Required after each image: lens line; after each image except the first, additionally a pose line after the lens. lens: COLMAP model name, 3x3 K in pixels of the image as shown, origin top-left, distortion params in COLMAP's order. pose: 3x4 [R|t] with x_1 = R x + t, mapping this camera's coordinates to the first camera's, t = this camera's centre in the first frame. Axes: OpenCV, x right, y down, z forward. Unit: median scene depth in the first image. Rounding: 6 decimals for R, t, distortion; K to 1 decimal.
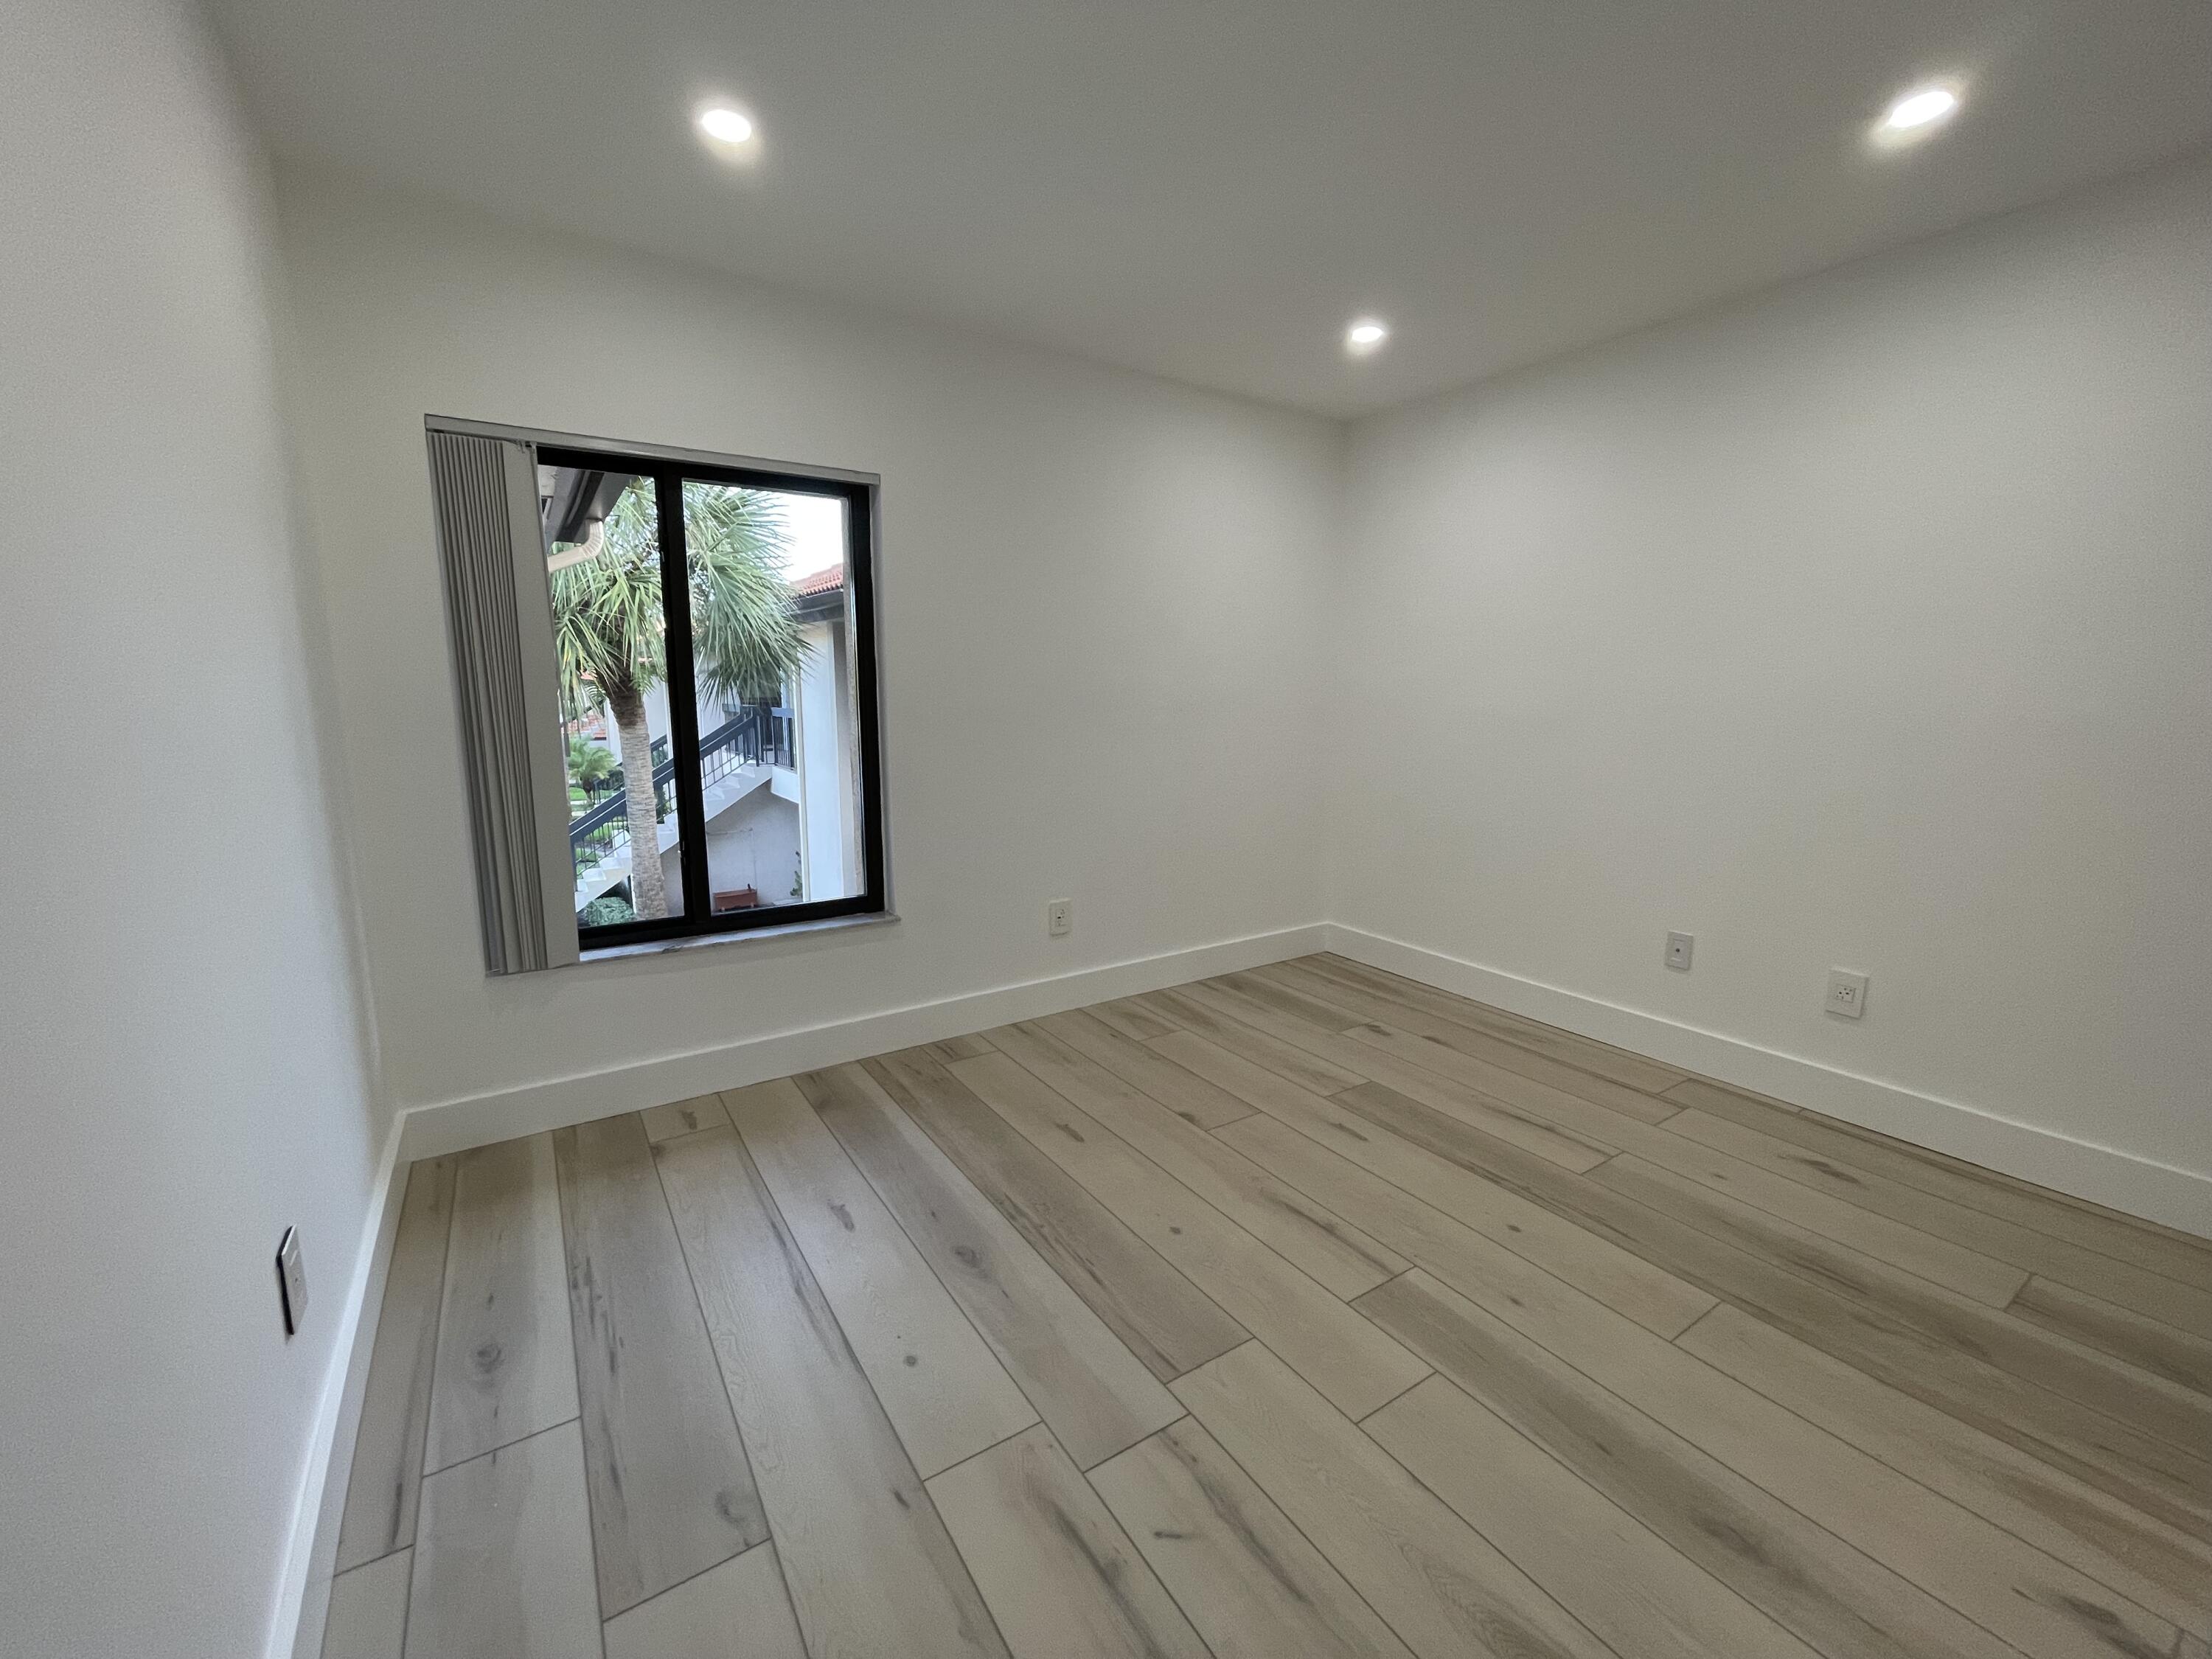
lens RADIAL K [[901.5, 0, 1105.7], [0, 901.5, 828.3], [0, 0, 1]] dist [0.003299, -0.000030]
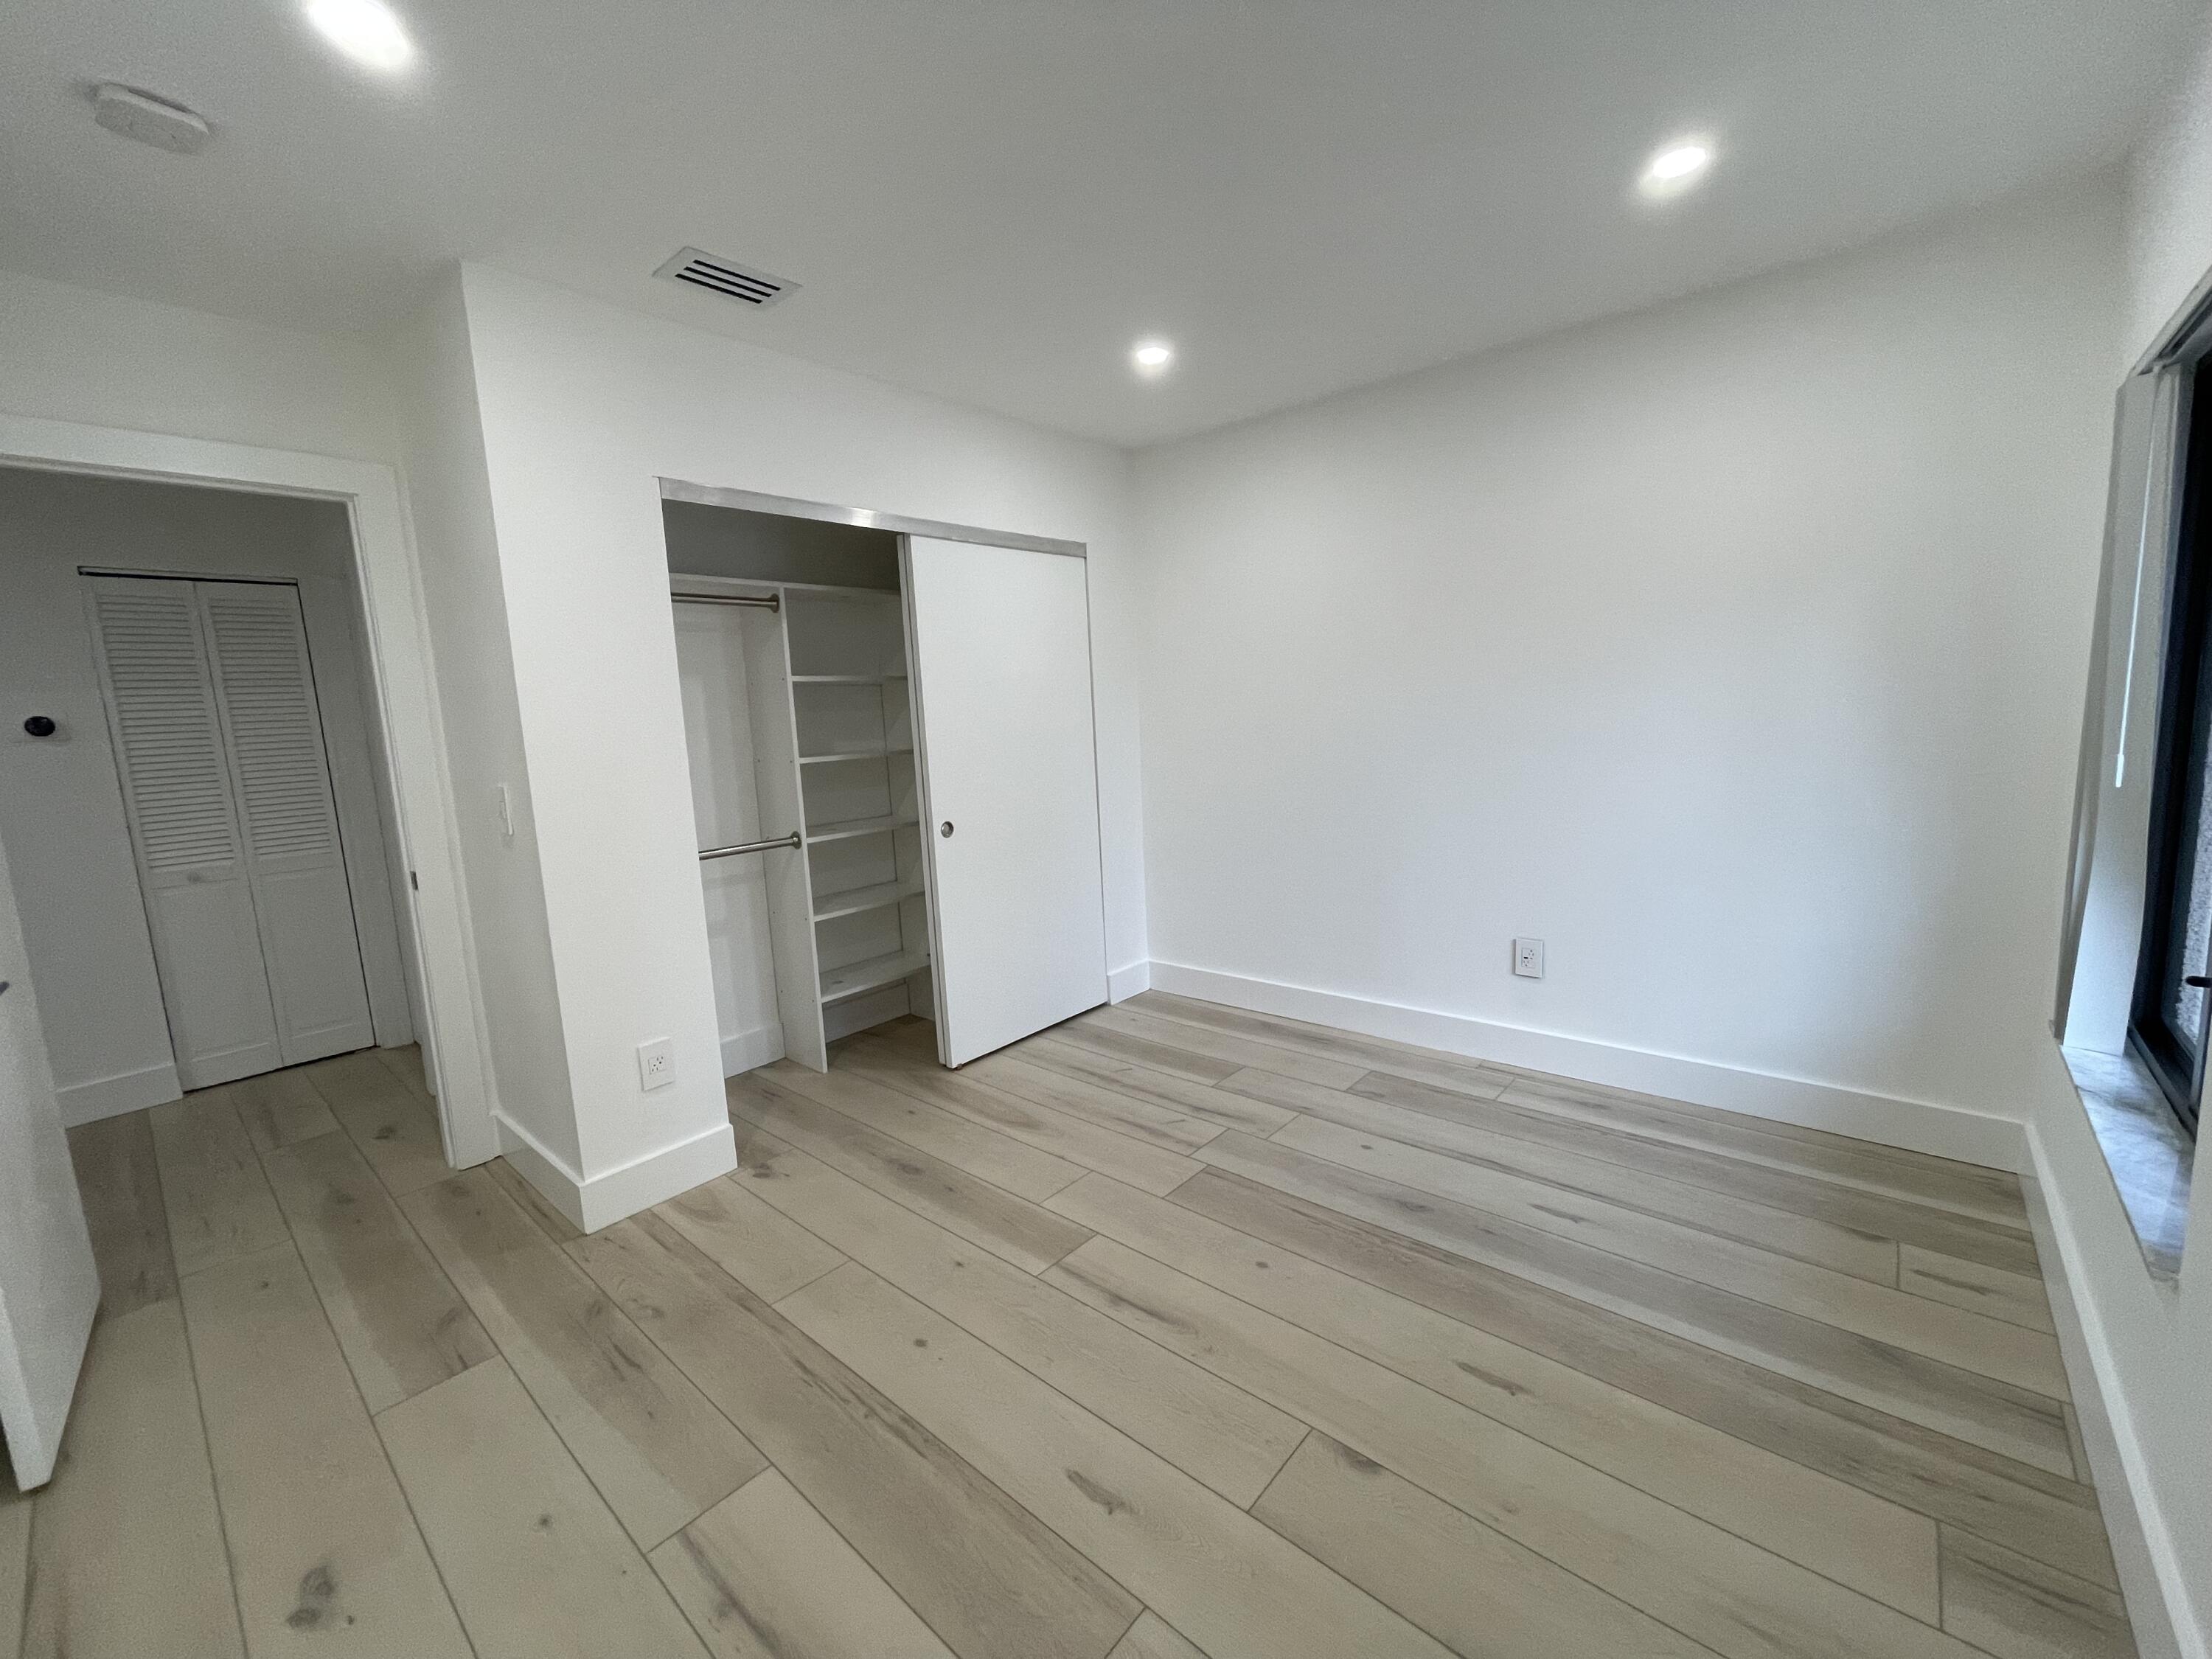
lens RADIAL K [[901.5, 0, 1109.0], [0, 901.5, 830.0], [0, 0, 1]] dist [0.003299, -0.000030]
pose [[-0.961280, 0.080171, -0.263653, 0.479642], [0.001647, 0.958400, 0.285425, -0.316795], [0.275567, 0.273939, -0.921423, 1.787802]]
